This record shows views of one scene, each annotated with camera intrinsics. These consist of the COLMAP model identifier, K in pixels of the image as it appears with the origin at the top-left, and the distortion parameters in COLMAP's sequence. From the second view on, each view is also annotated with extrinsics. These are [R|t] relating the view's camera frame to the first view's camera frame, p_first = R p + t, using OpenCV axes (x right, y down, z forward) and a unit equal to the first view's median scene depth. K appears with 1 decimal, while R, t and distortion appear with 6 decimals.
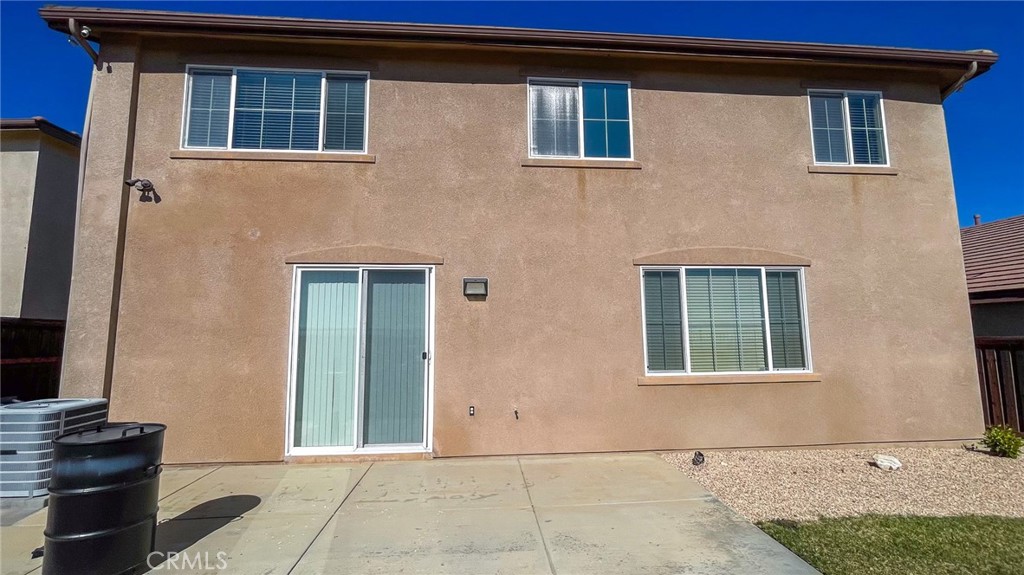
lens RADIAL K [[422.7, 0, 511.6], [0, 422.7, 290.3], [0, 0, 1]] dist [-0.001832, 0.000046]
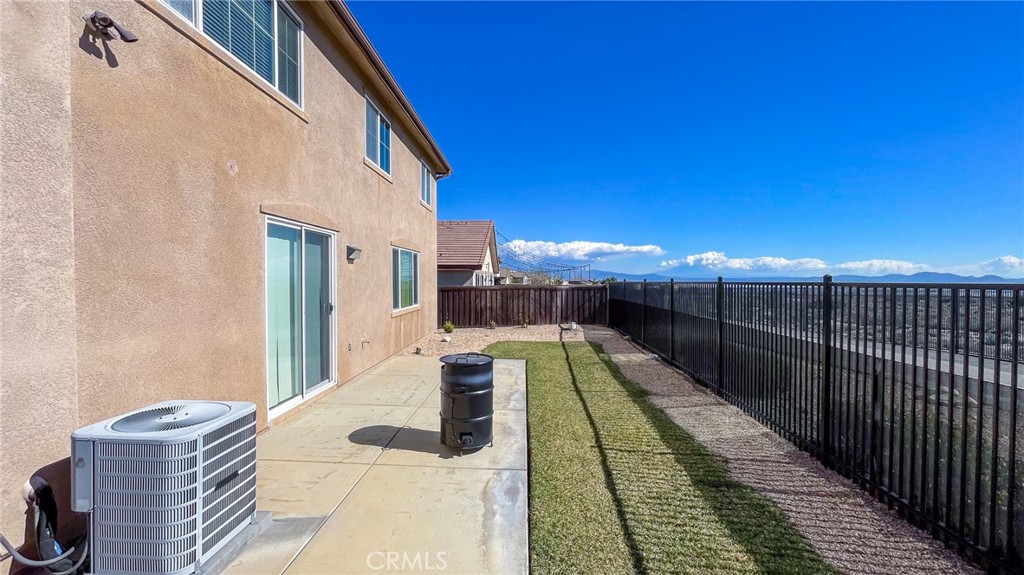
lens RADIAL K [[419.3, 0, 510.1], [0, 419.3, 287.6], [0, 0, 1]] dist [-0.002351, -0.000478]
pose [[0.111869, -0.012516, 0.993644, -1.246722], [-0.115694, 0.992957, 0.025533, 0.008341], [-0.986965, -0.117815, 0.109633, 0.356720]]
